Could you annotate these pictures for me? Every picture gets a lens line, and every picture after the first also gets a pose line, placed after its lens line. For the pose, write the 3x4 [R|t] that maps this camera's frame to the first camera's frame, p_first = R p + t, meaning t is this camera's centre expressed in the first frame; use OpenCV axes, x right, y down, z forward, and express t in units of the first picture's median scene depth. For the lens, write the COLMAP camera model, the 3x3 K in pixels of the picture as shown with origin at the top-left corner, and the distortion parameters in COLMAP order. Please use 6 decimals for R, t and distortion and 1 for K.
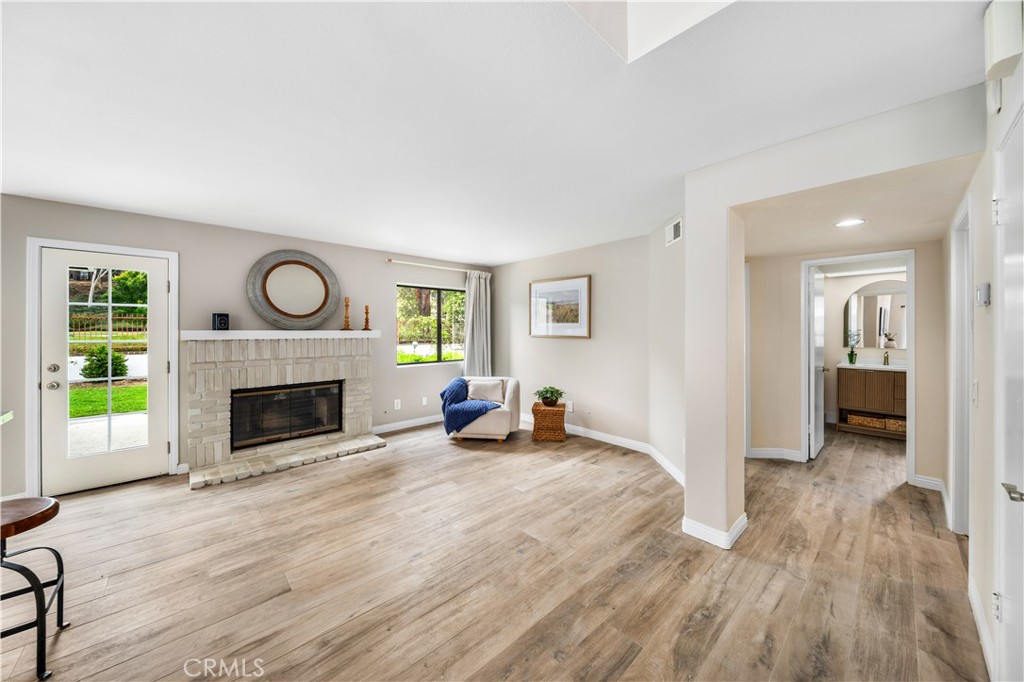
lens RADIAL K [[364.8, 0, 516.1], [0, 364.8, 325.1], [0, 0, 1]] dist [-0.007903, -0.000116]
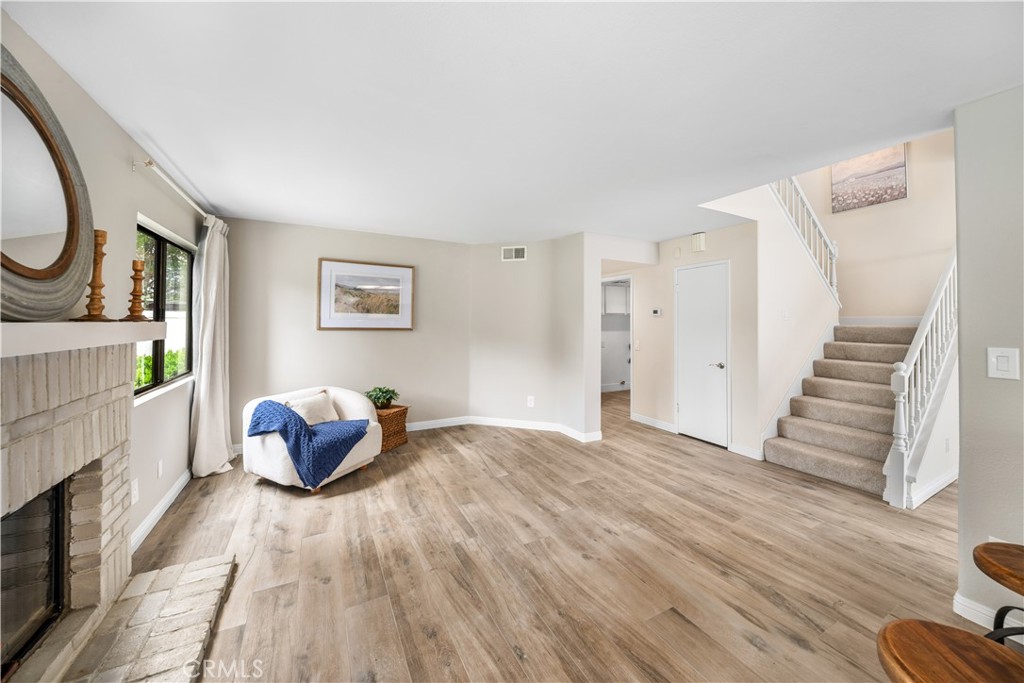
lens RADIAL K [[364.8, 0, 513.9], [0, 364.8, 317.0], [0, 0, 1]] dist [-0.007903, -0.000116]
pose [[0.261384, 0.010212, 0.965181, -0.842671], [-0.006324, 0.999941, -0.008867, 0.010042], [-0.965214, -0.003786, 0.261433, 0.603526]]
